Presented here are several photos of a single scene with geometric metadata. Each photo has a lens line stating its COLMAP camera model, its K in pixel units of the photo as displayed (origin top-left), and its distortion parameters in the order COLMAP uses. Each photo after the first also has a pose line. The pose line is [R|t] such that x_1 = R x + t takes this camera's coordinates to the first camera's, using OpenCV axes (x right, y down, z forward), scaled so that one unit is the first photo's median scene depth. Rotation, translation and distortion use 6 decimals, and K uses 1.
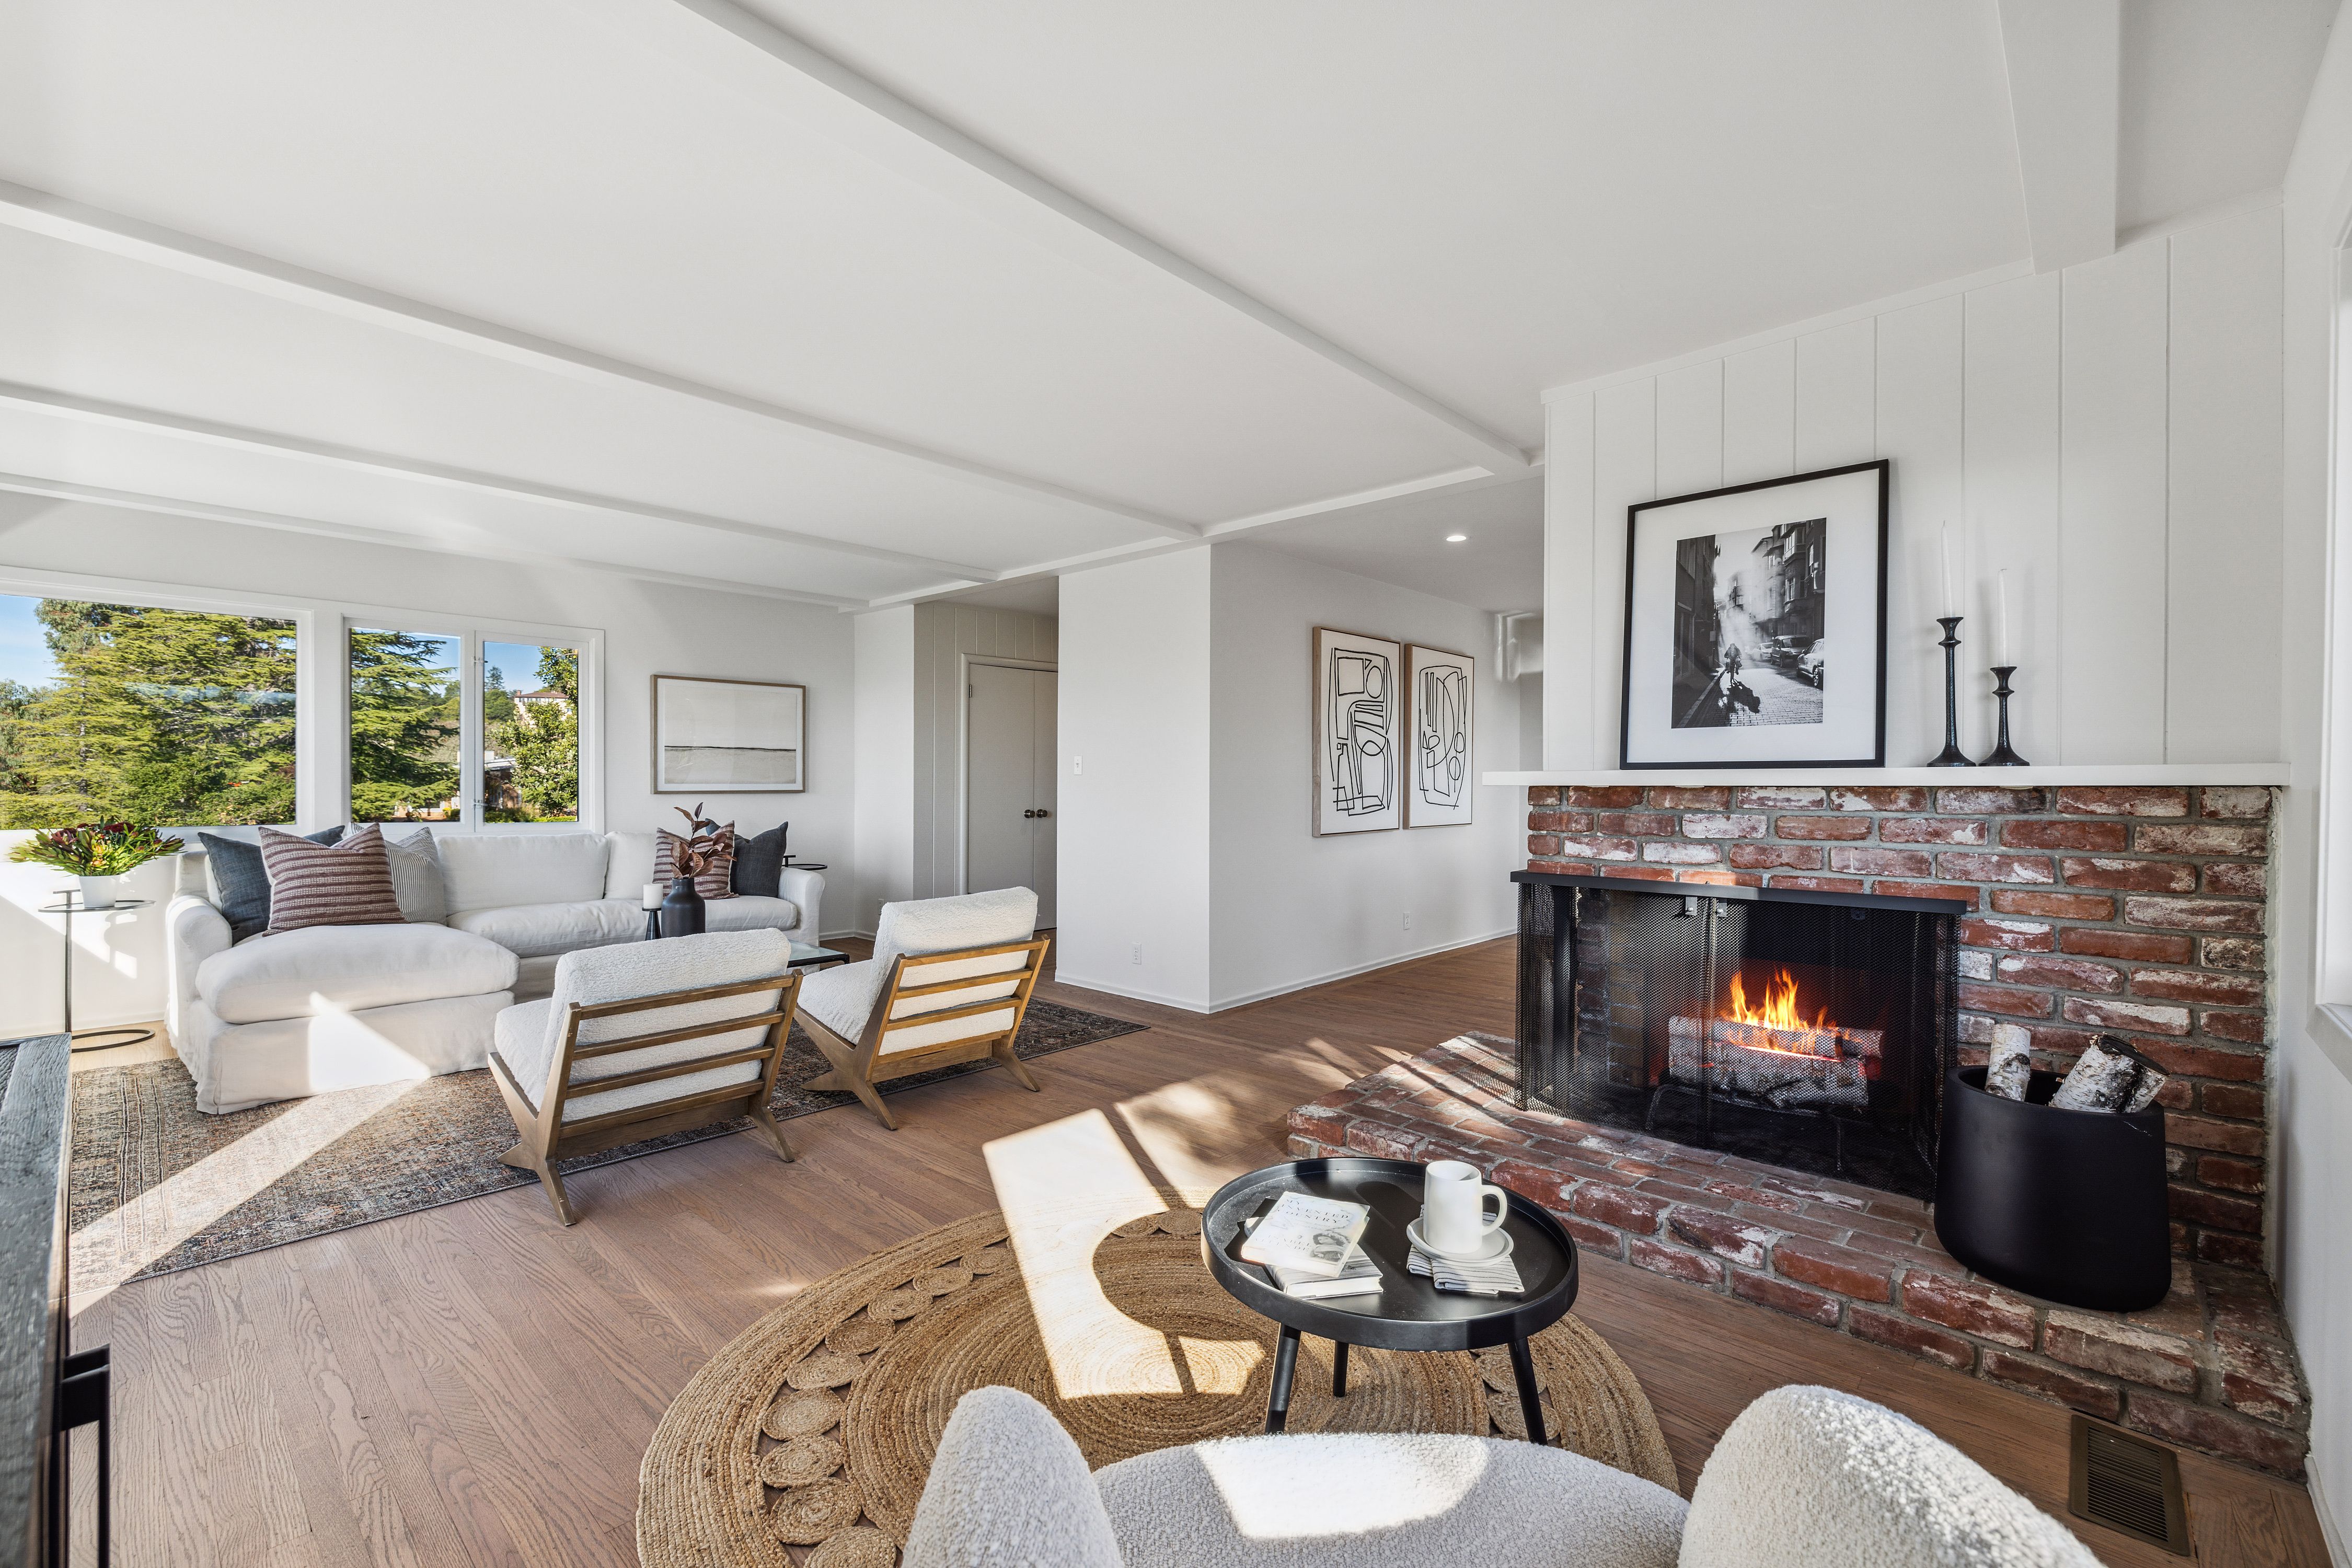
lens RADIAL K [[1001.2, 0, 1176.9], [0, 1001.2, 786.0], [0, 0, 1]] dist [0.004894, 0.000003]
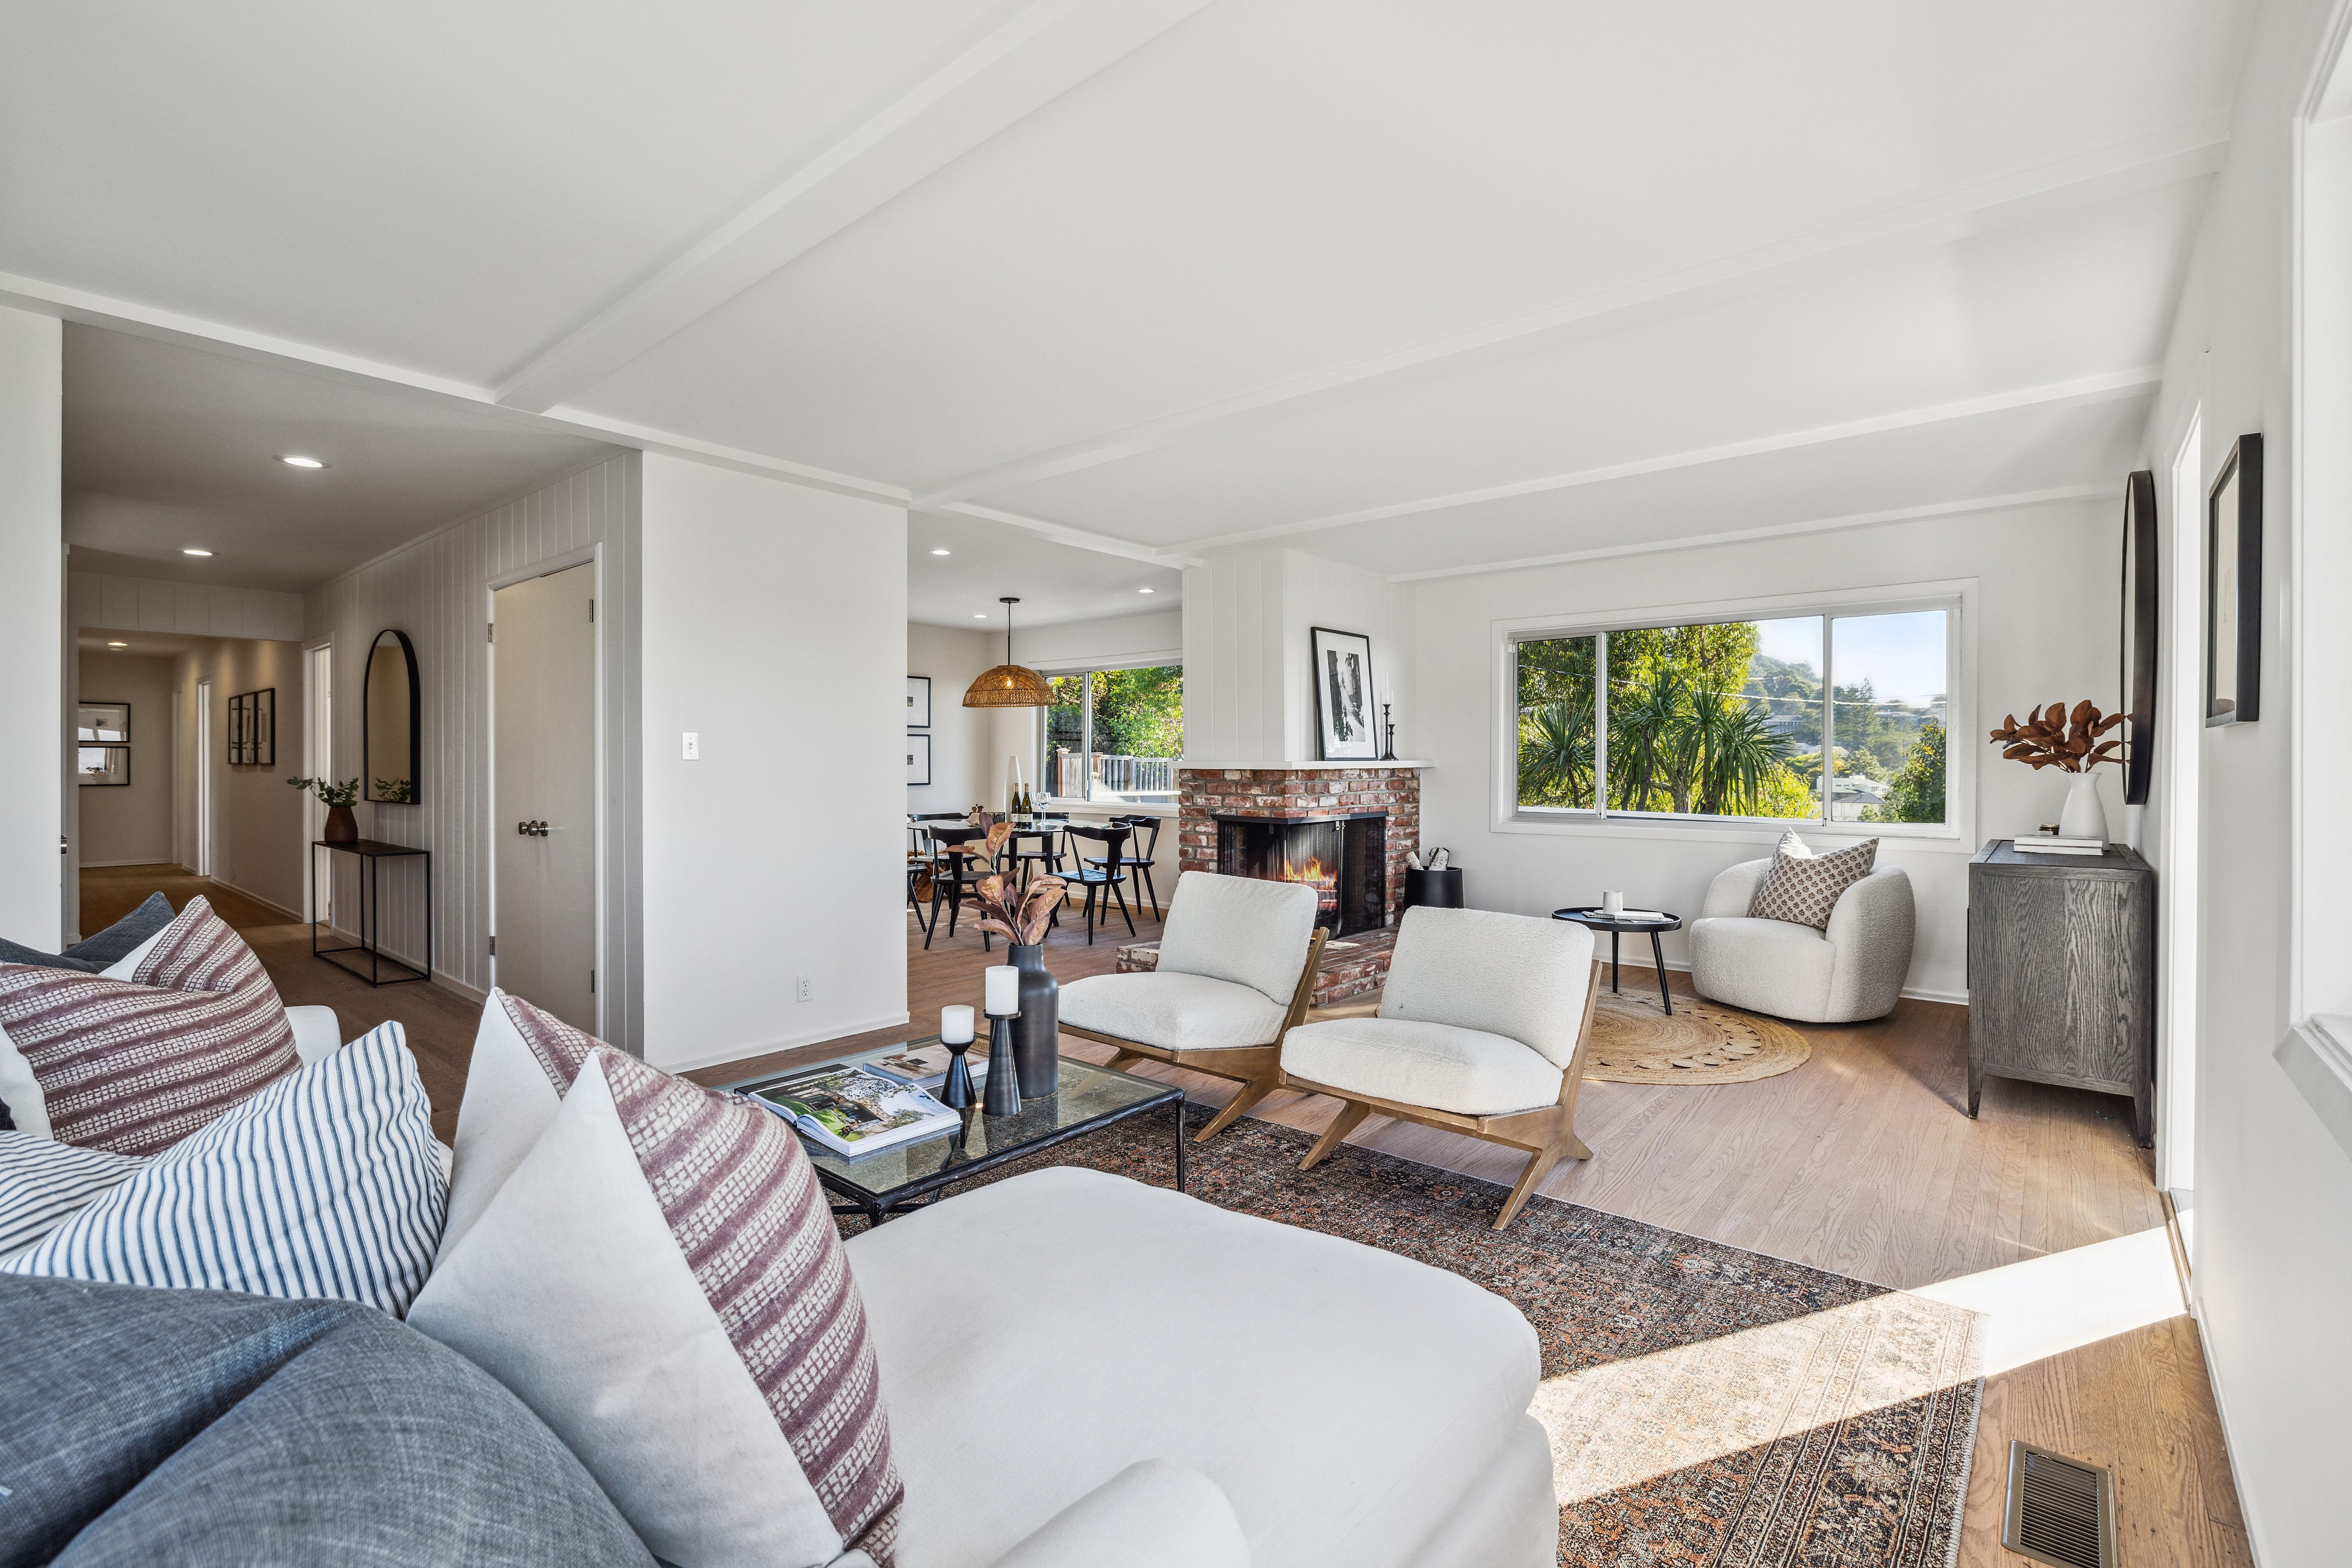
lens RADIAL K [[1058.3, 0, 1180.5], [0, 1058.3, 776.1], [0, 0, 1]] dist [-0.005337, 0.000013]
pose [[-0.056058, -0.010178, 0.998376, -1.788635], [0.009466, 0.999898, 0.010725, -0.011962], [-0.998383, 0.010052, -0.055955, 1.538344]]
